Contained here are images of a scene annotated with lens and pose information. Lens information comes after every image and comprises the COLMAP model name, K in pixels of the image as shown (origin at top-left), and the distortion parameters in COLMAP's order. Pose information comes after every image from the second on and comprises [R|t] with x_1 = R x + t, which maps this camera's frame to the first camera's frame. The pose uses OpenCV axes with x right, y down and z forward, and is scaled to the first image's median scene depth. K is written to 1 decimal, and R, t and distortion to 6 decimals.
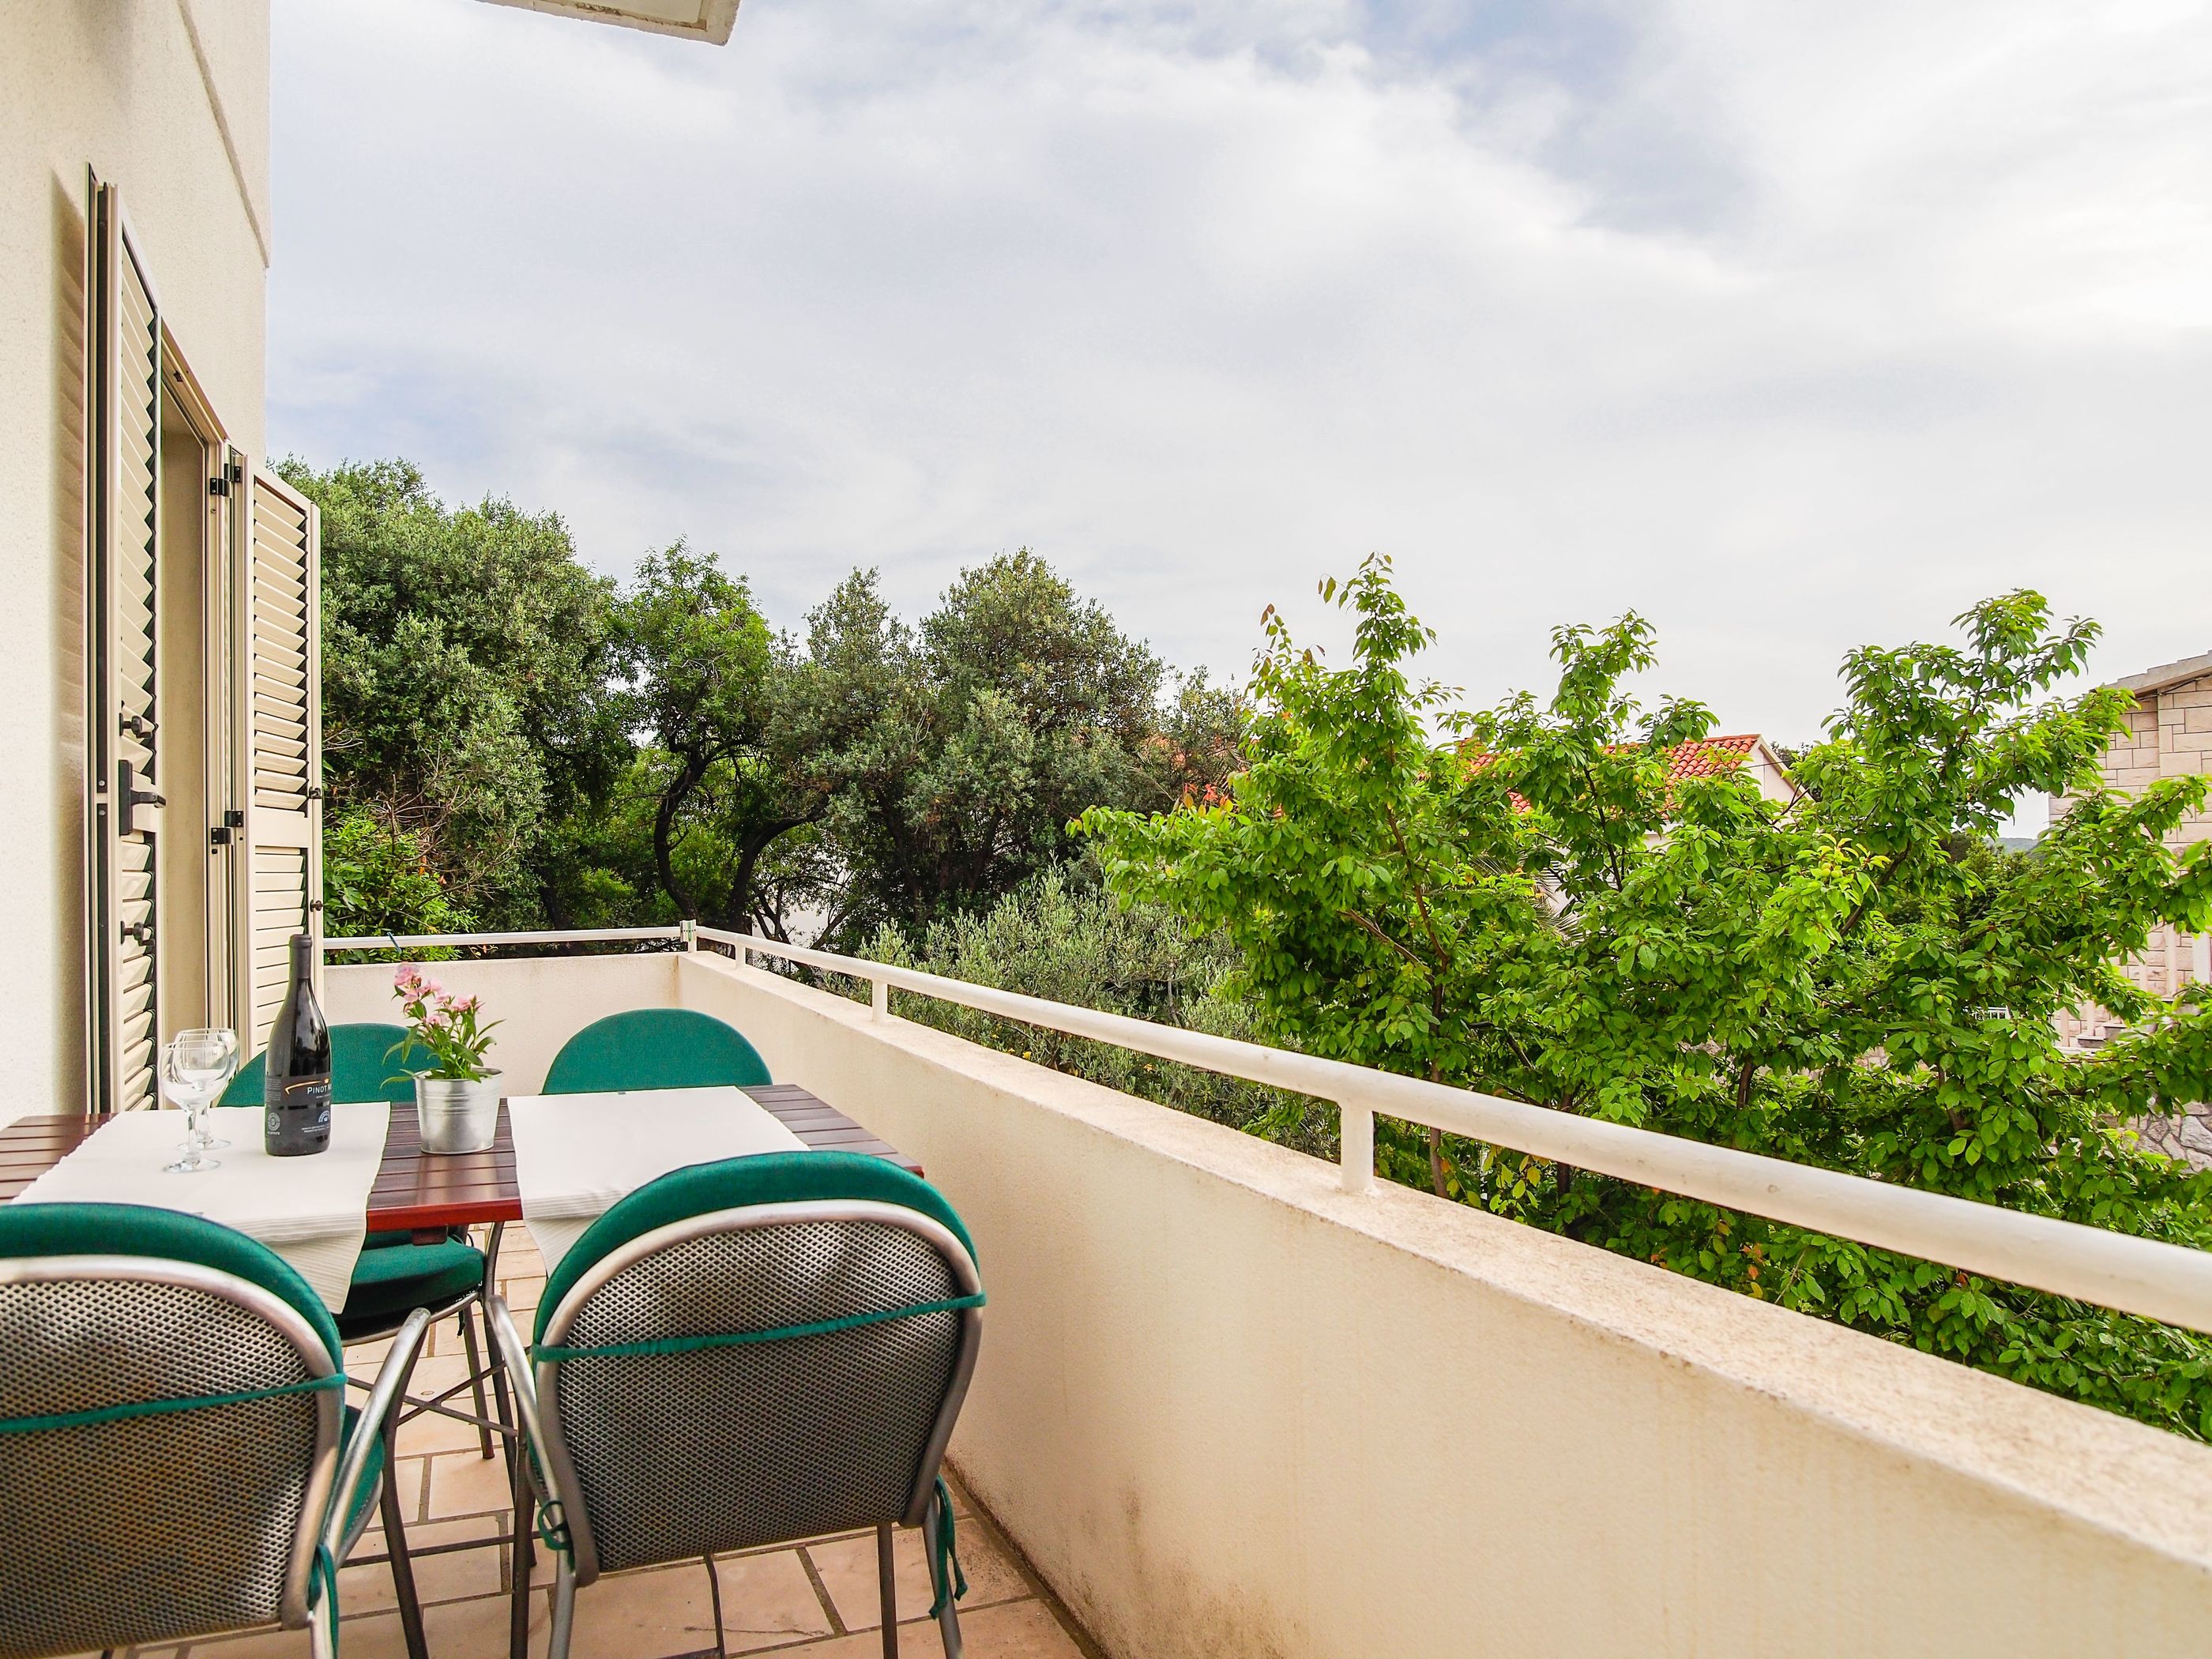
lens RADIAL K [[1457.2, 0, 1084.4], [0, 1457.2, 820.7], [0, 0, 1]] dist [-0.027585, 0.002709]
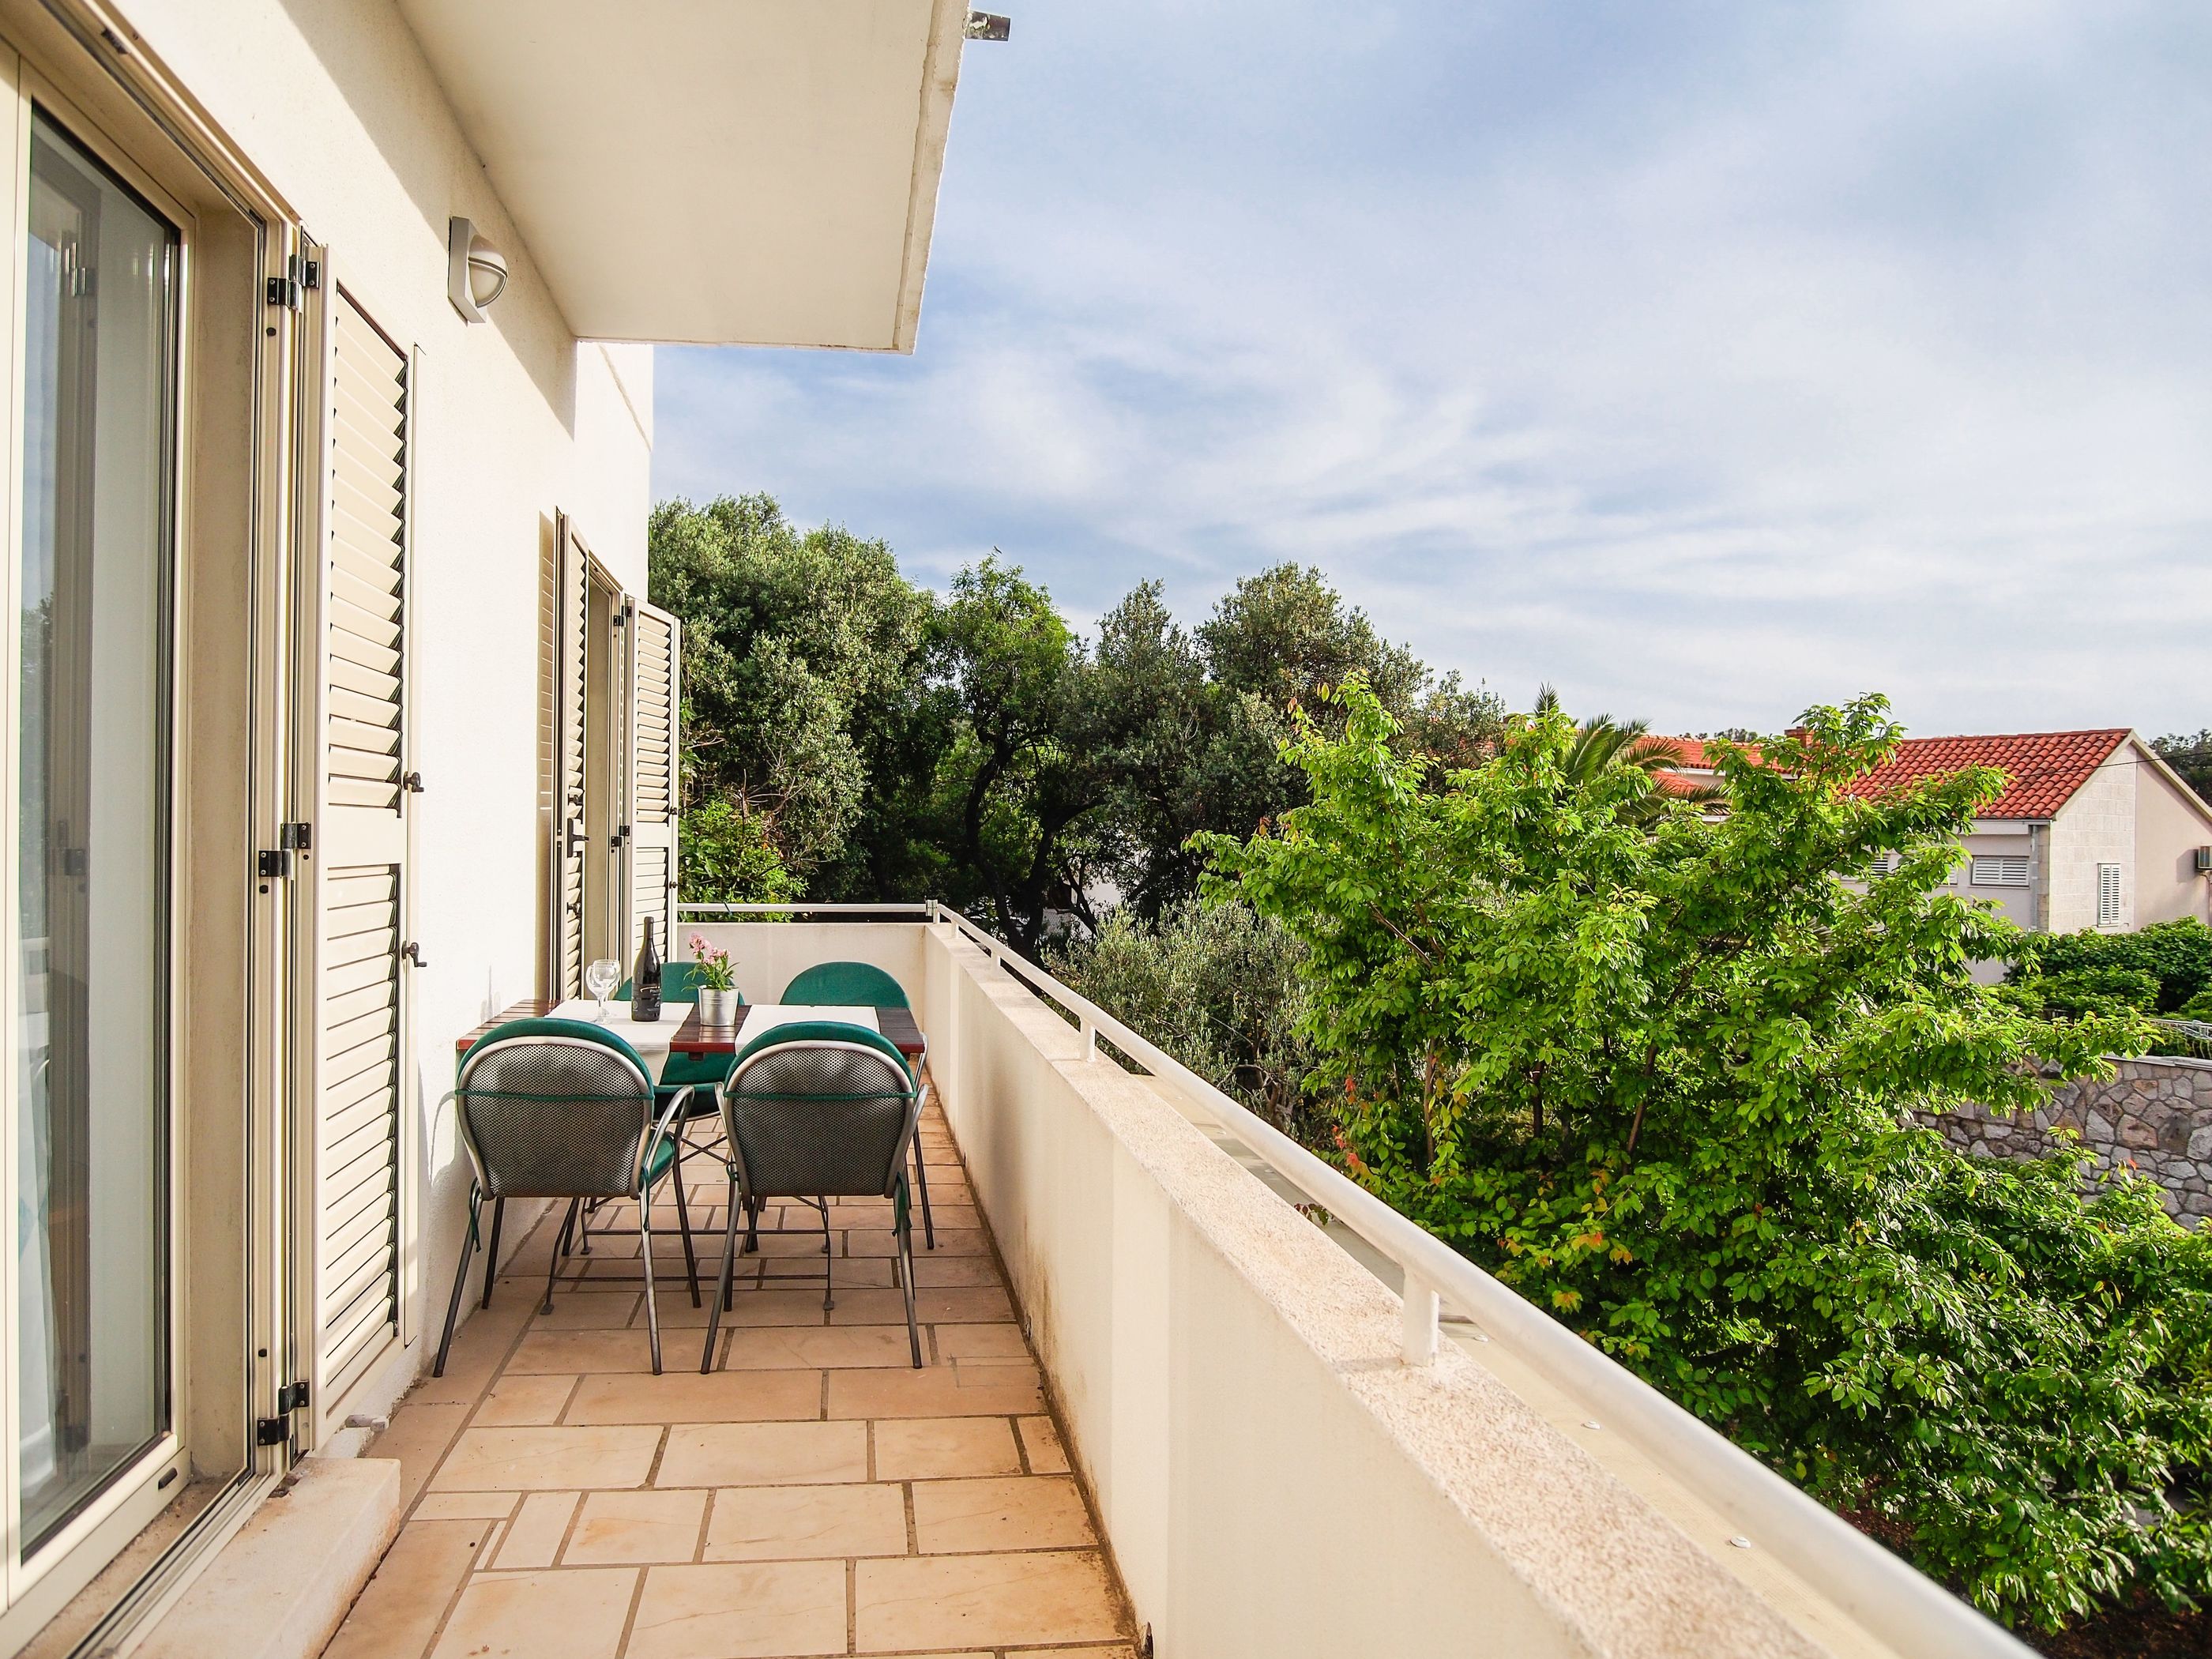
lens RADIAL K [[1457.2, 0, 1084.4], [0, 1457.2, 820.7], [0, 0, 1]] dist [-0.027585, 0.002709]
pose [[0.973425, 0.027987, -0.227289, 0.084013], [-0.023521, 0.999474, 0.022335, -0.018804], [0.227795, -0.016396, 0.973571, -0.138929]]
